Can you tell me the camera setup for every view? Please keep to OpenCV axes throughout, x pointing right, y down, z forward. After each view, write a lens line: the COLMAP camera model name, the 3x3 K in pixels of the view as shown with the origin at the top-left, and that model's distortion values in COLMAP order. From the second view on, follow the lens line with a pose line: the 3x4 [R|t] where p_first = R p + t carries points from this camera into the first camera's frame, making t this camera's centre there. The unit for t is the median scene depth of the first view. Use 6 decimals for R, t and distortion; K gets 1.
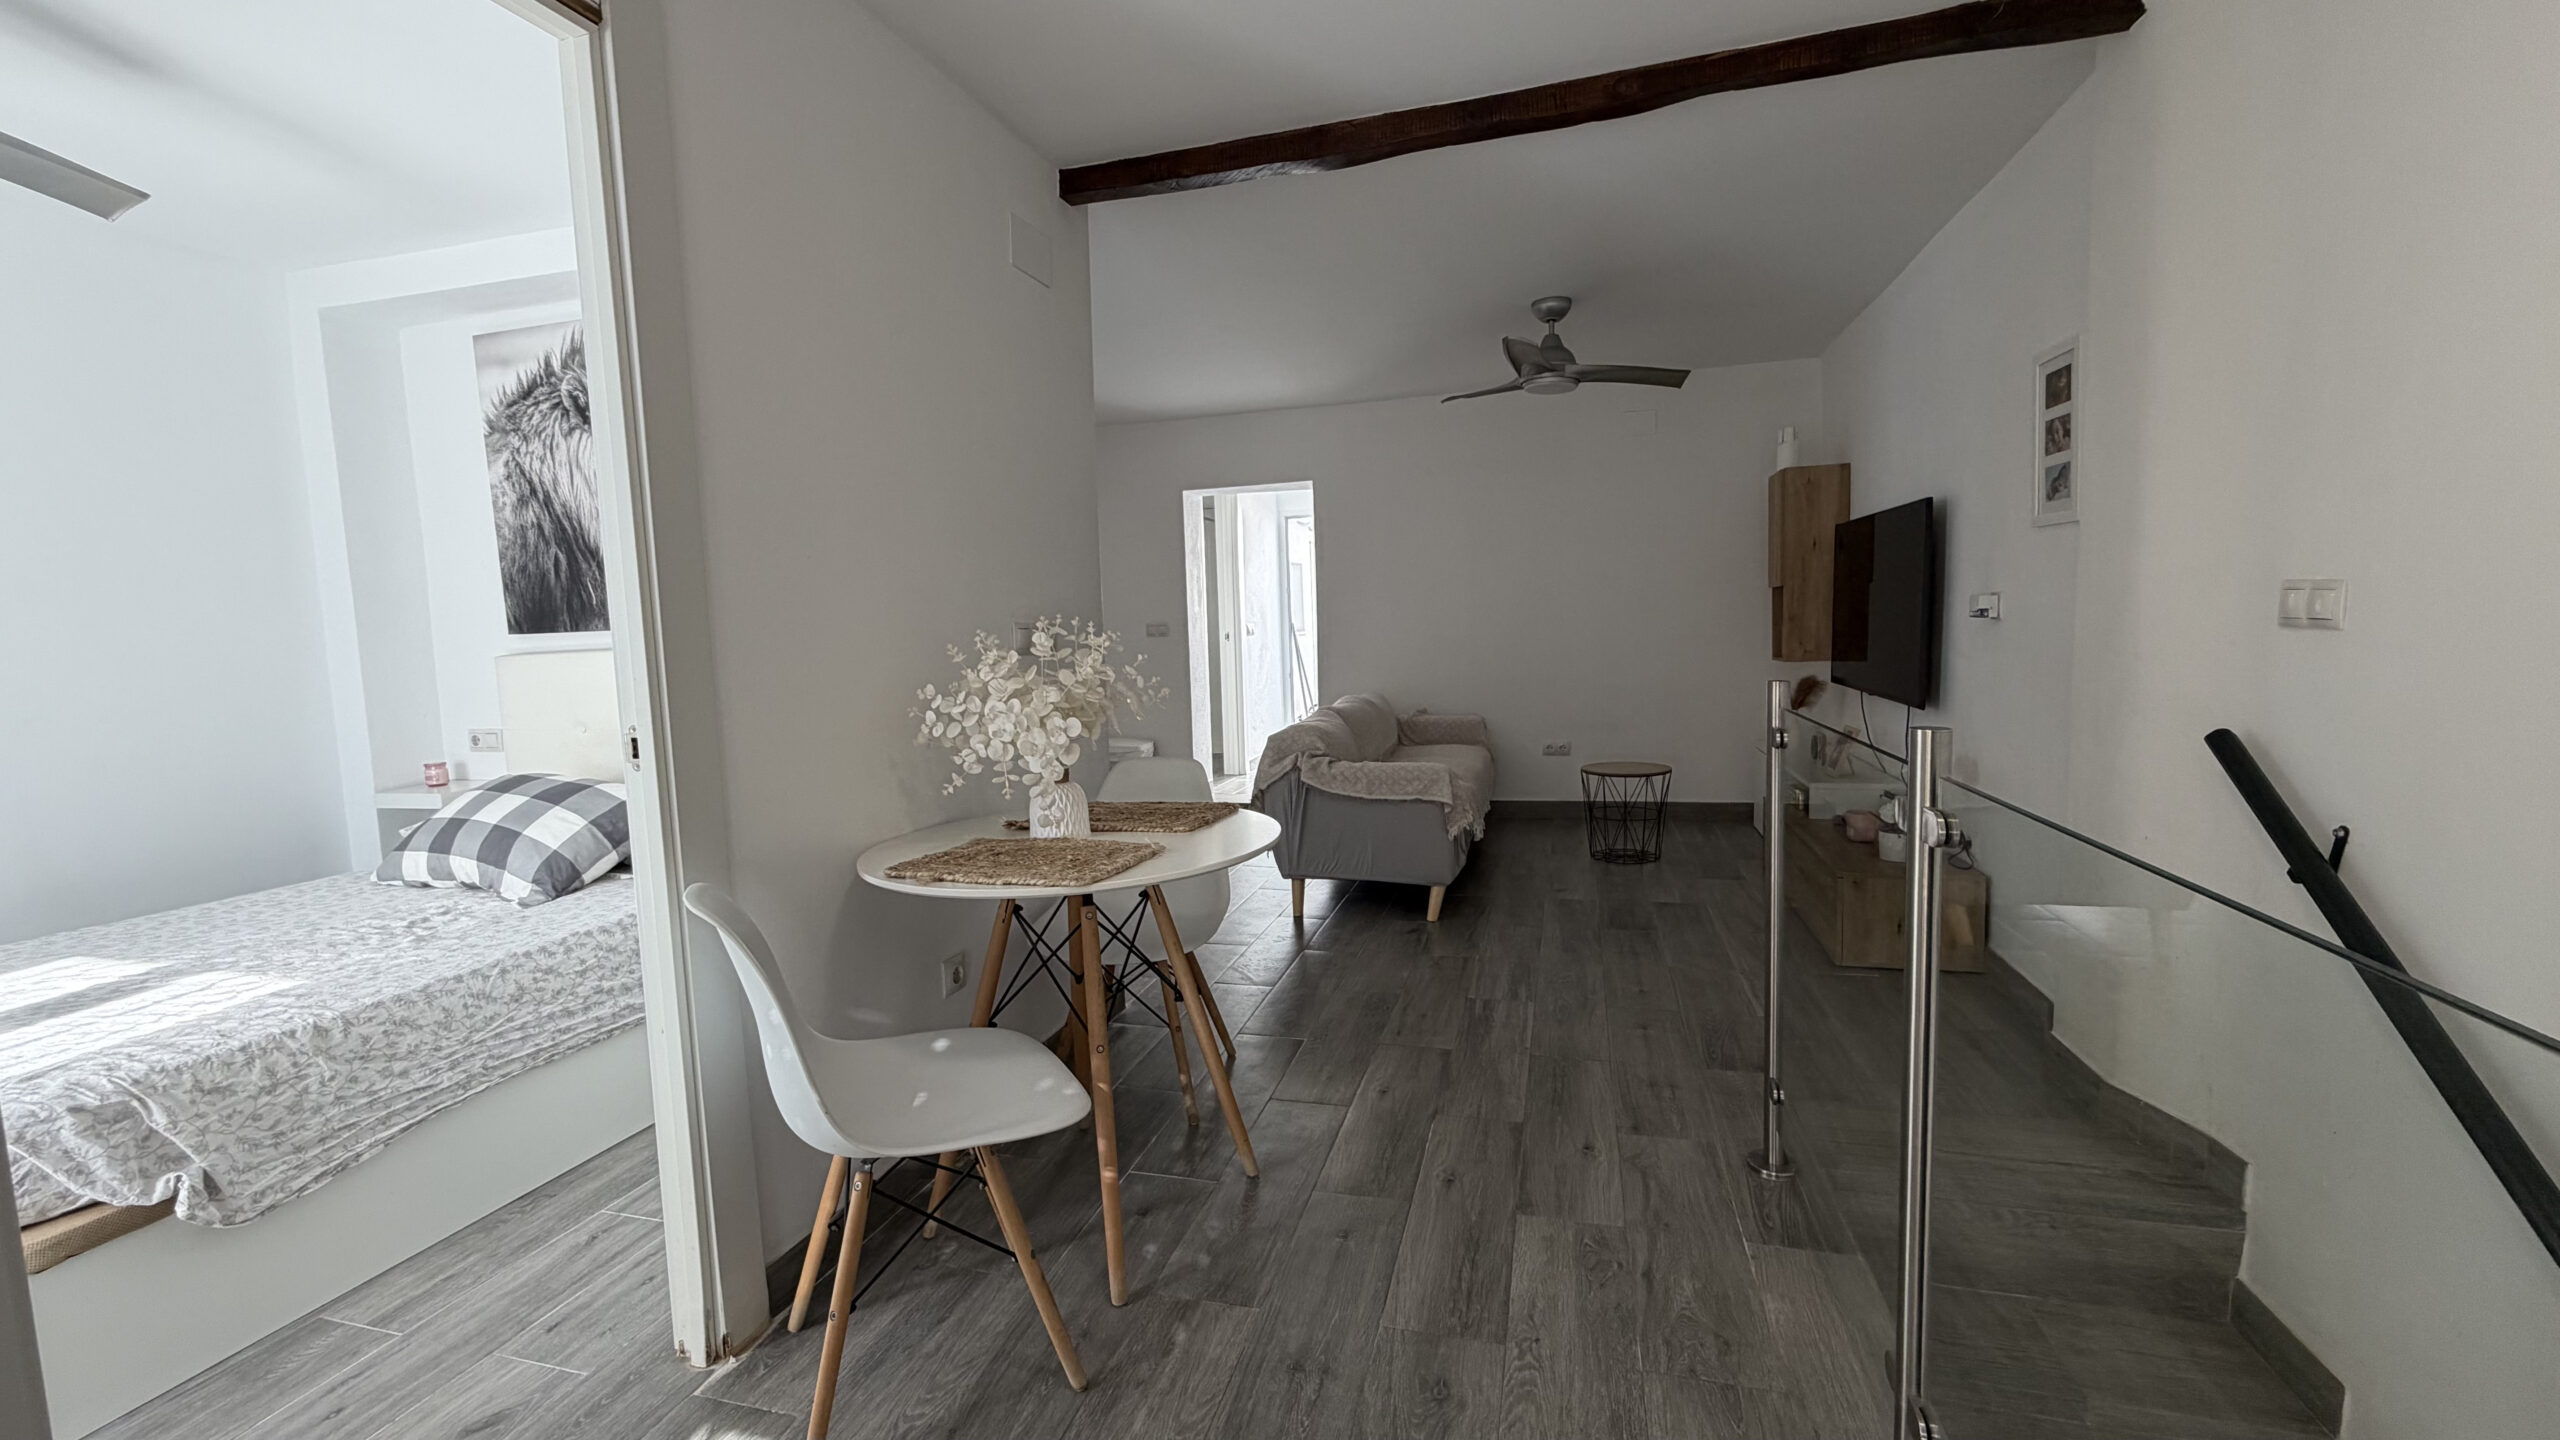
lens RADIAL K [[1023.6, 0, 1283.3], [0, 1023.6, 714.9], [0, 0, 1]] dist [-0.003058, 0.000433]
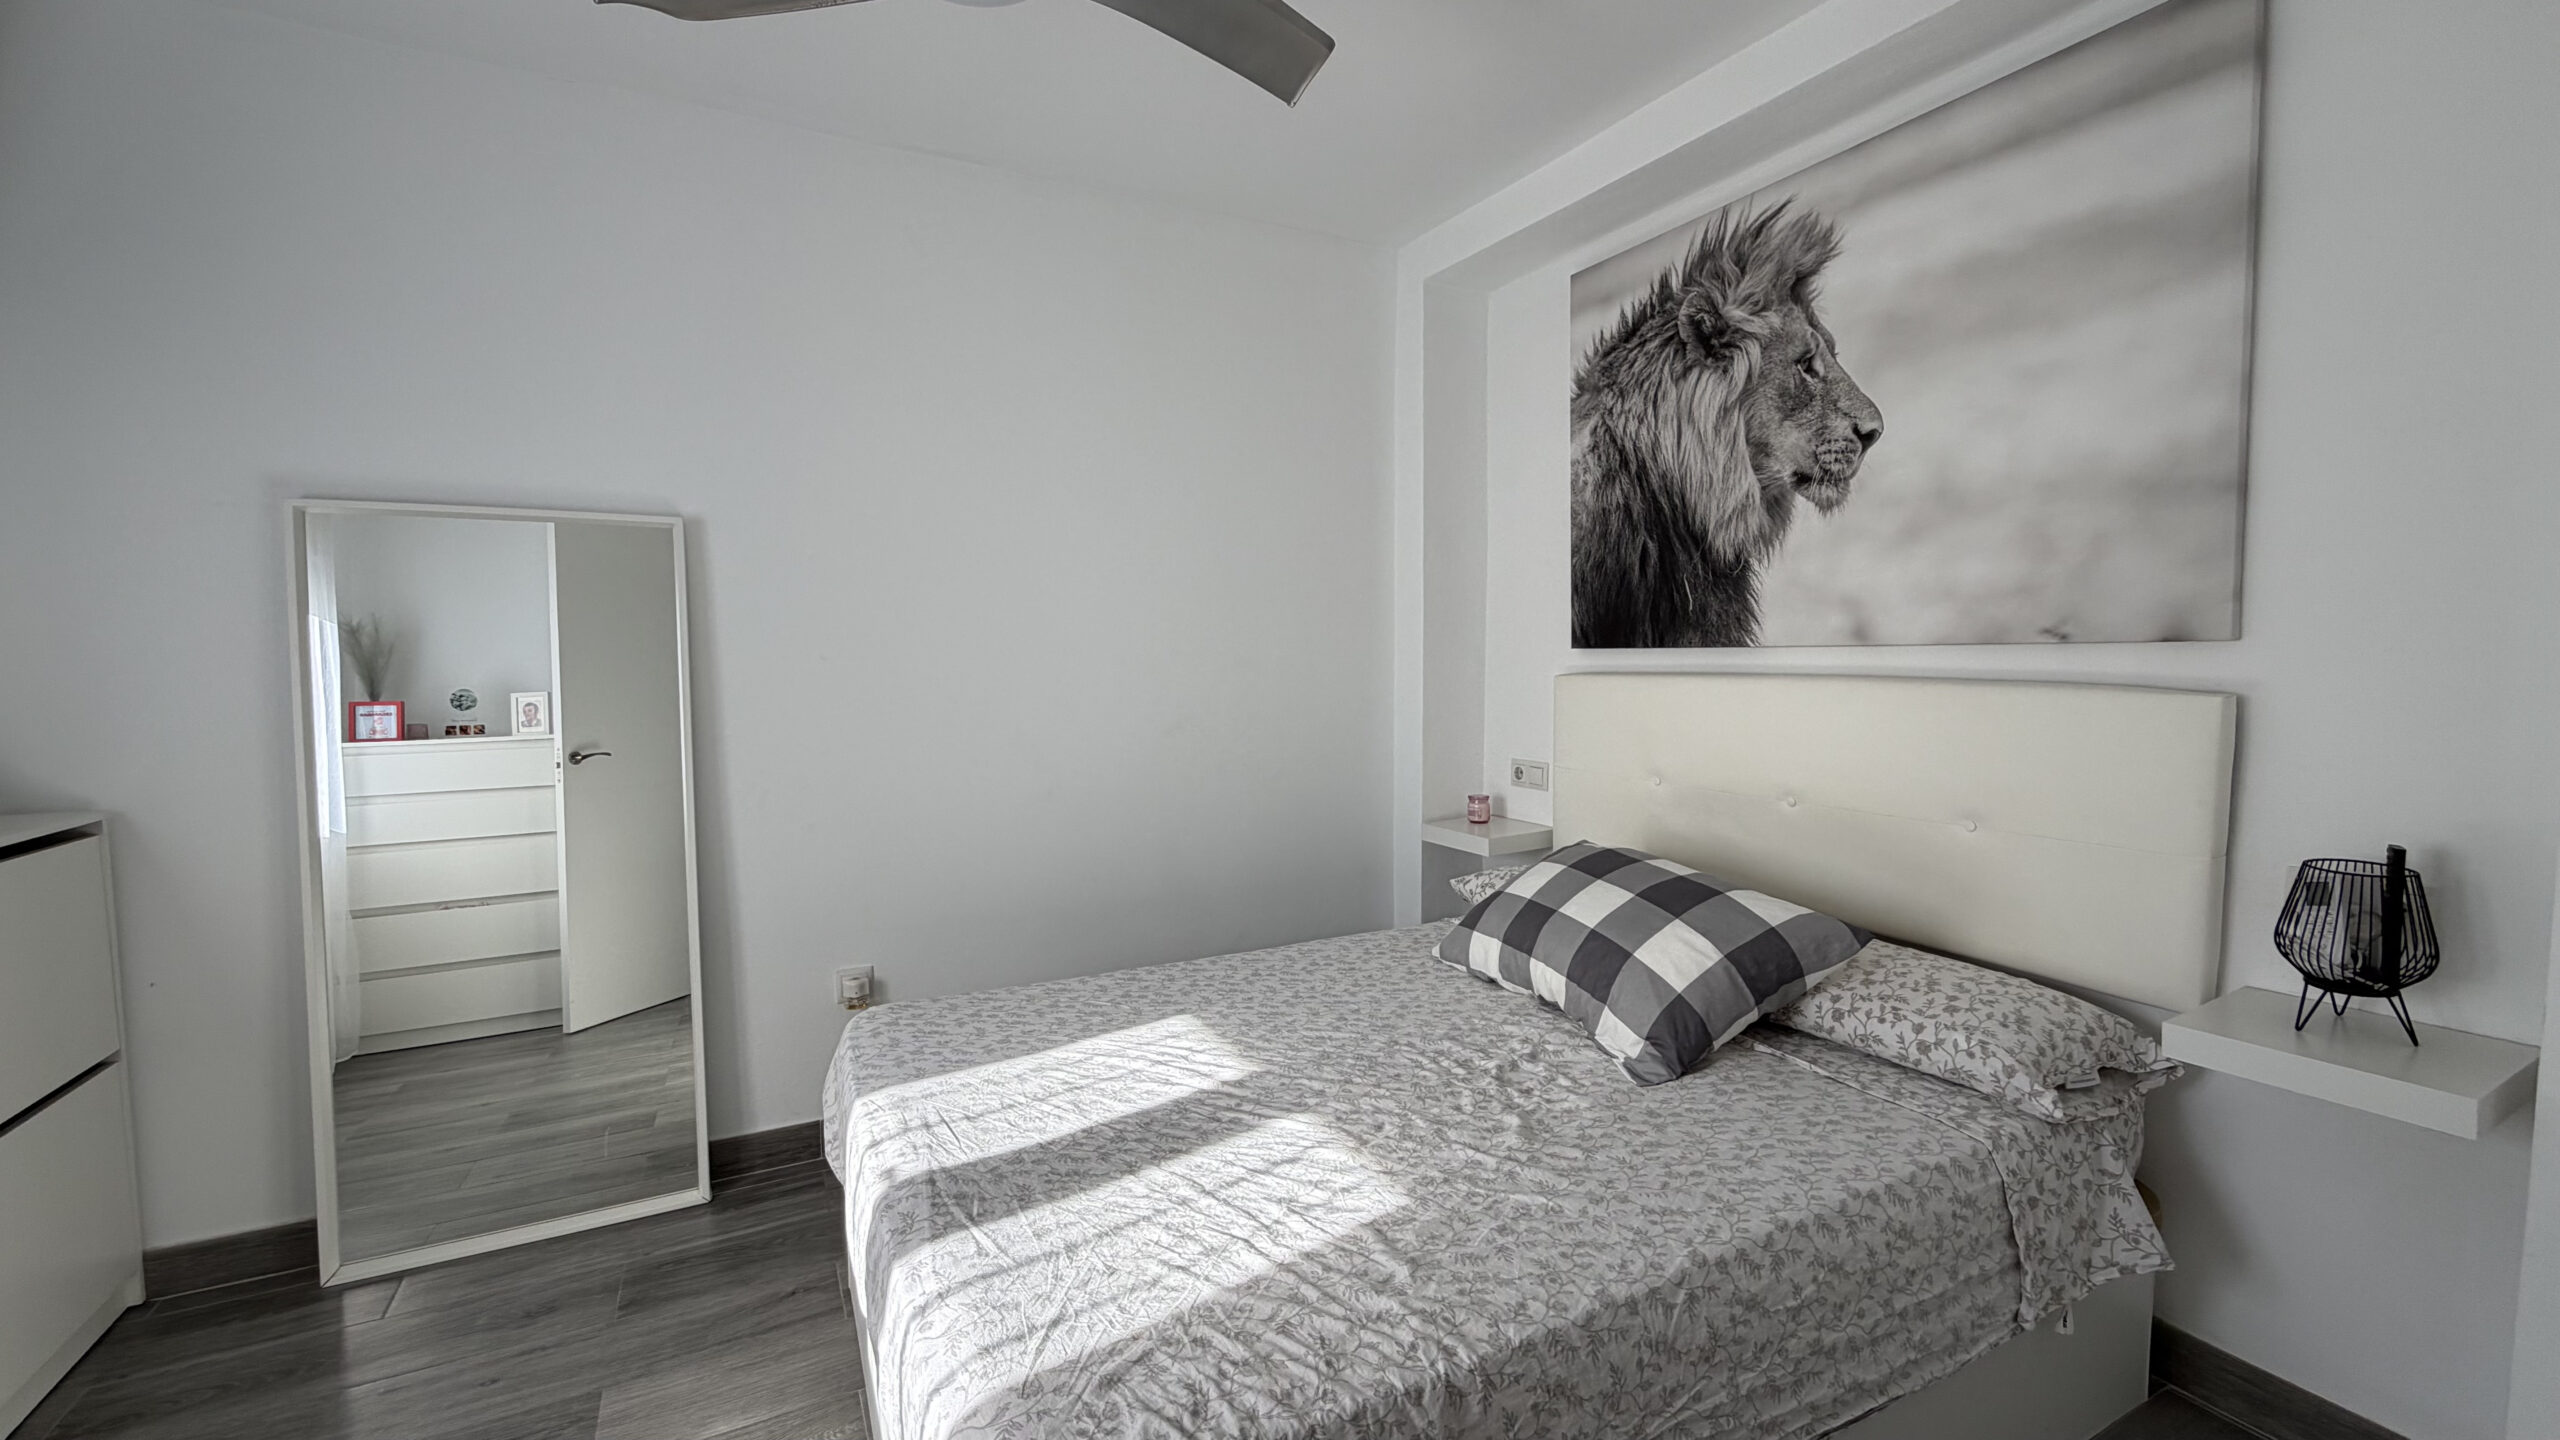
lens RADIAL K [[1023.6, 0, 1279.6], [0, 1023.6, 715.8], [0, 0, 1]] dist [-0.003058, 0.000433]
pose [[0.692028, 0.078134, -0.717630, -0.355256], [-0.085800, 0.995981, 0.025701, -0.028551], [0.716754, 0.043787, 0.695950, 0.298158]]
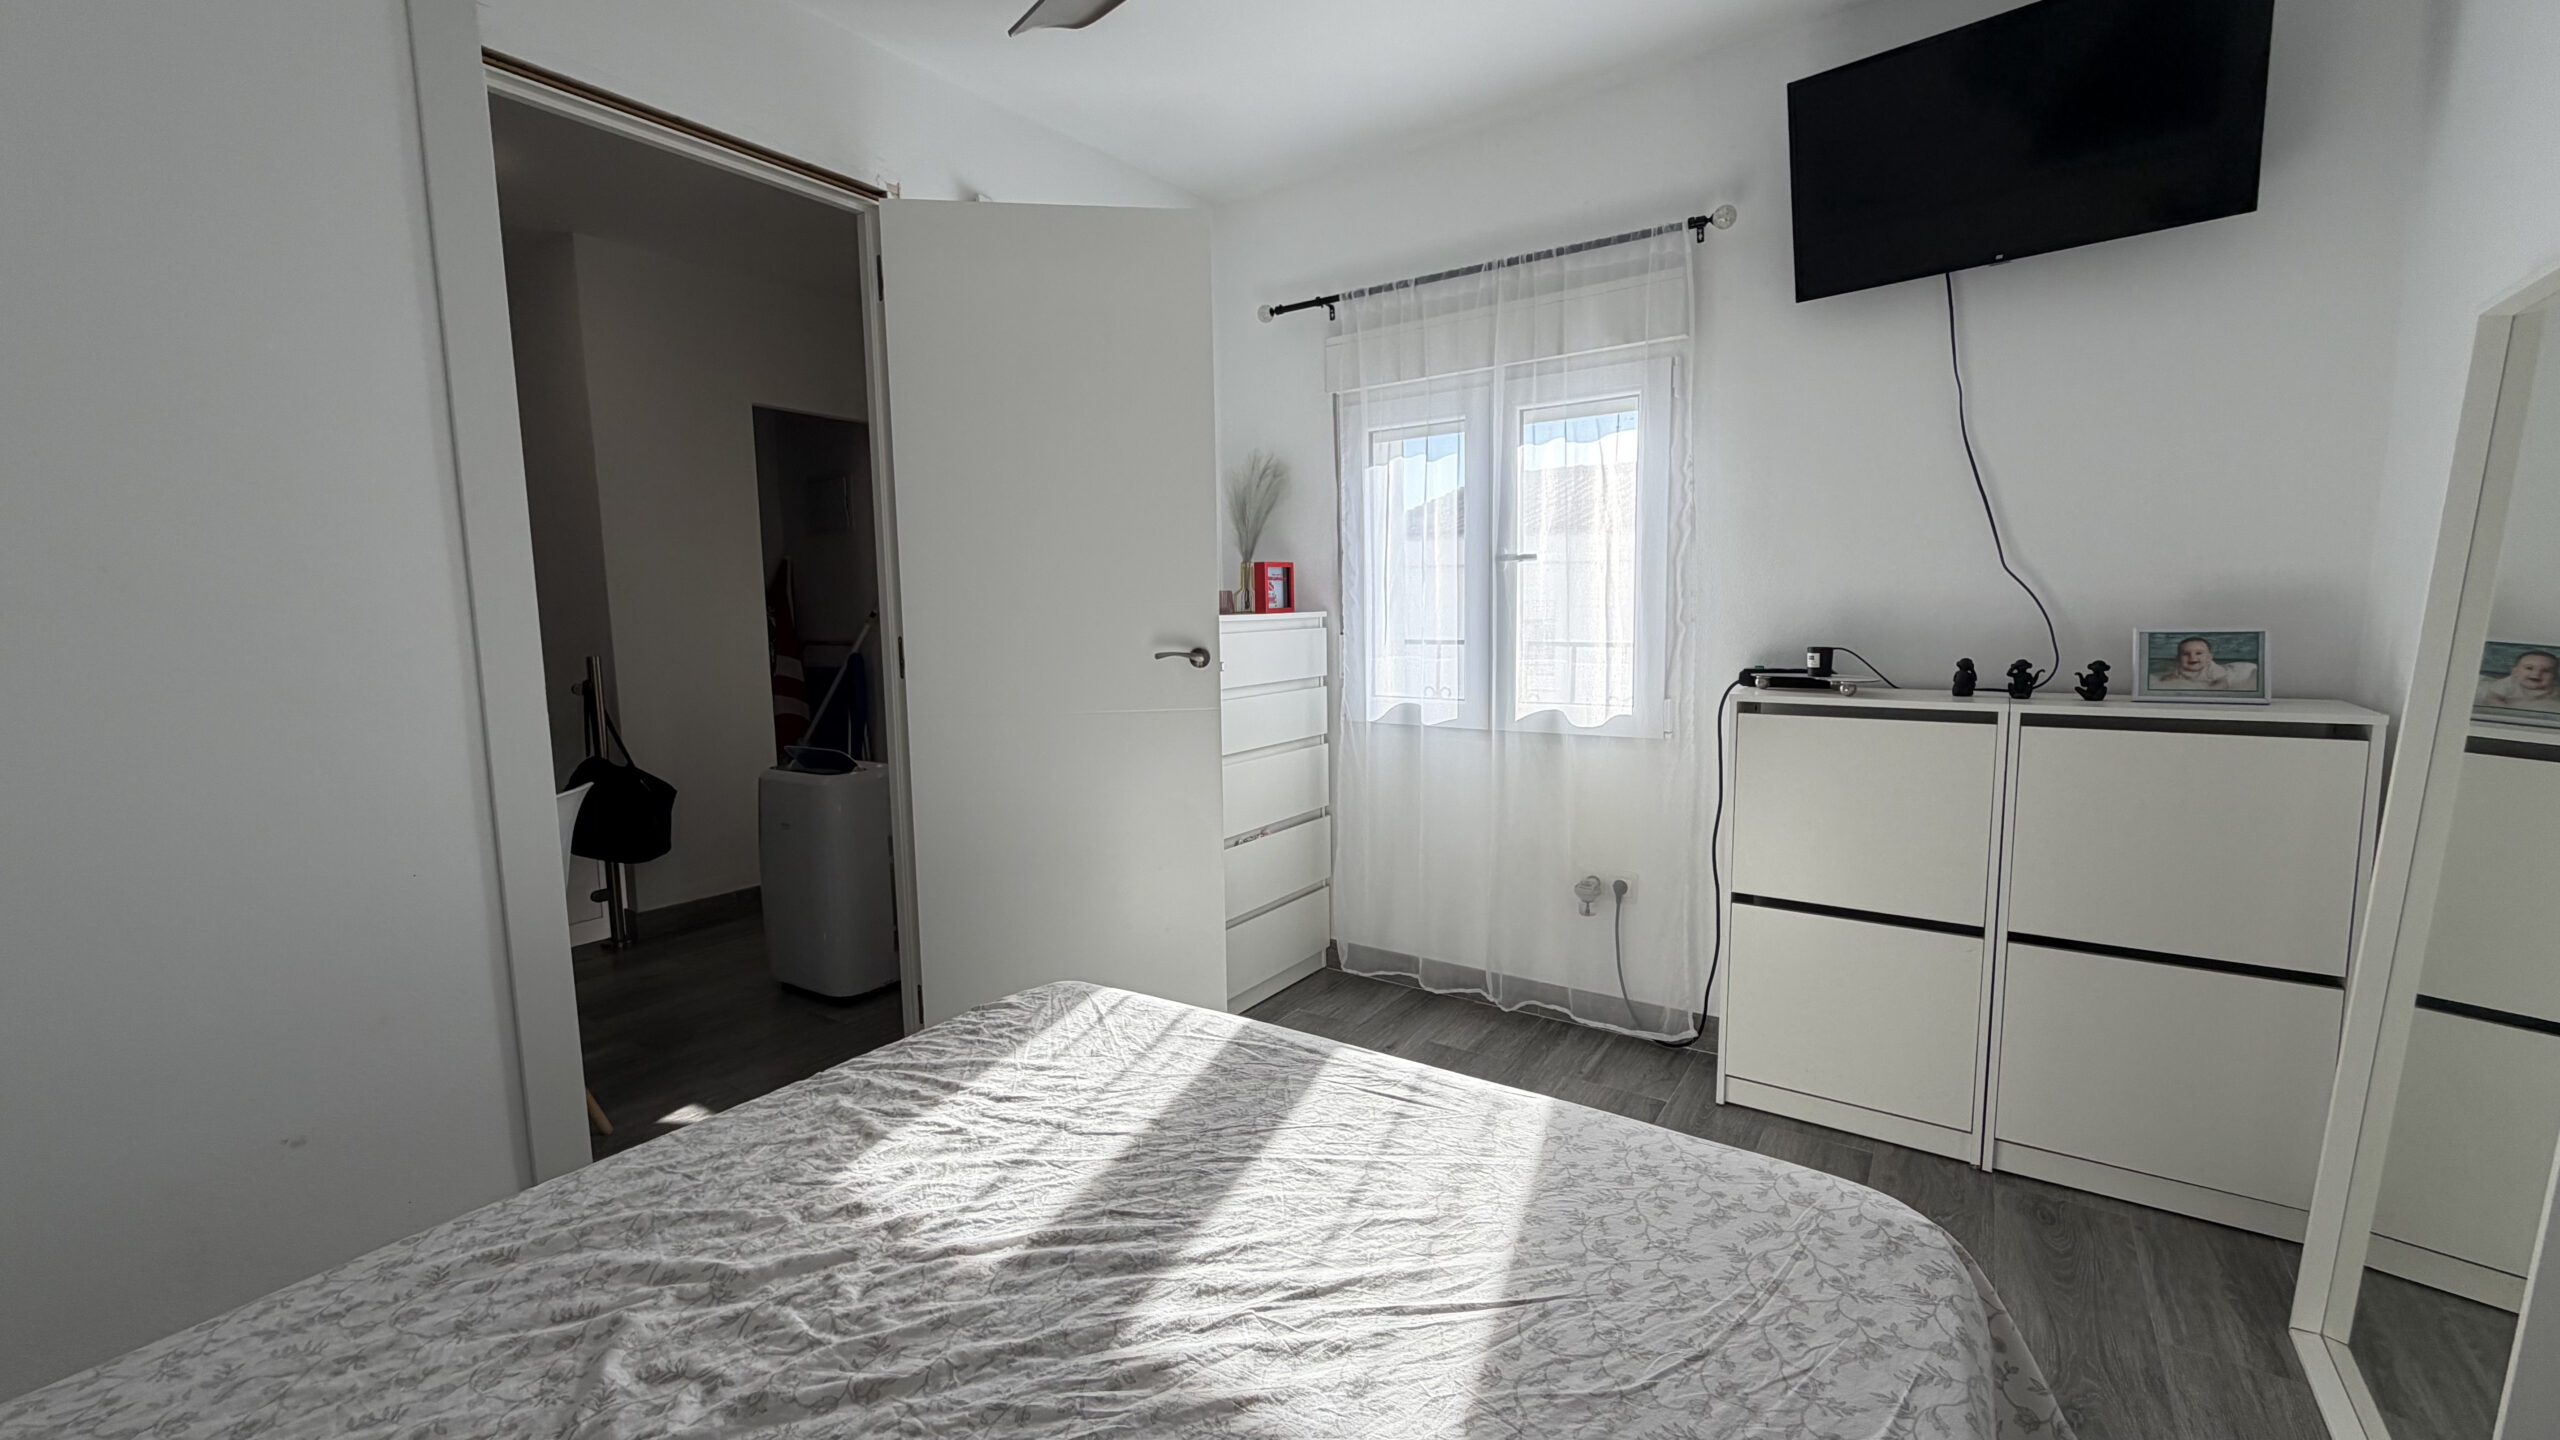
lens RADIAL K [[1023.6, 0, 1277.3], [0, 1023.6, 721.9], [0, 0, 1]] dist [-0.003058, 0.000433]
pose [[-0.943233, 0.018194, 0.331634, -0.831774], [0.084900, 0.978533, 0.187788, -0.041878], [-0.321098, 0.205283, -0.924530, 0.836431]]
